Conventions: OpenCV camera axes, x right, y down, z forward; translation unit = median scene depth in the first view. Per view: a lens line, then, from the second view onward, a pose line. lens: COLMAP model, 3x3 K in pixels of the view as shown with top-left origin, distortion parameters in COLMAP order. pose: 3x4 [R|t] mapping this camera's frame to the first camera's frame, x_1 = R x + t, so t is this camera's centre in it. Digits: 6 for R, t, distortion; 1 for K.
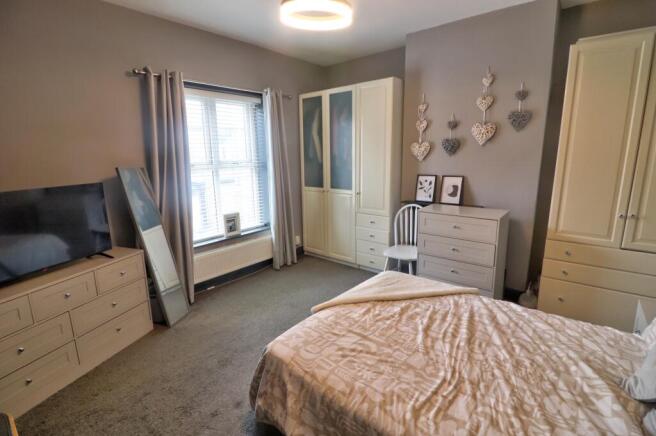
lens RADIAL K [[301.5, 0, 329.0], [0, 301.5, 217.0], [0, 0, 1]] dist [-0.028131, -0.003107]
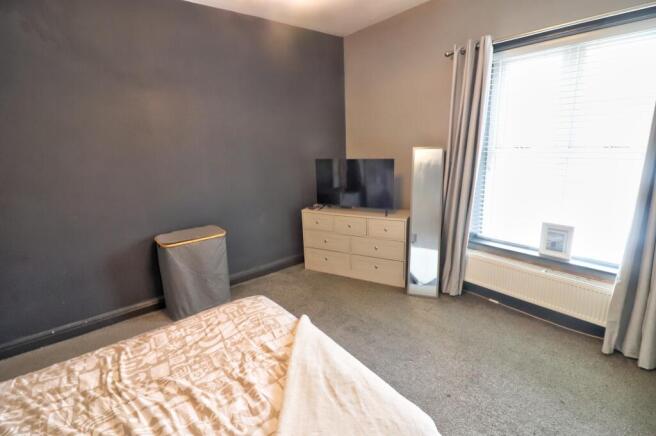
lens RADIAL K [[301.5, 0, 330.8], [0, 301.5, 211.5], [0, 0, 1]] dist [-0.028131, -0.003107]
pose [[-0.168357, 0.244021, -0.955044, 0.890950], [-0.173952, 0.946313, 0.272454, -0.307421], [0.970256, 0.212002, -0.116871, 1.401101]]
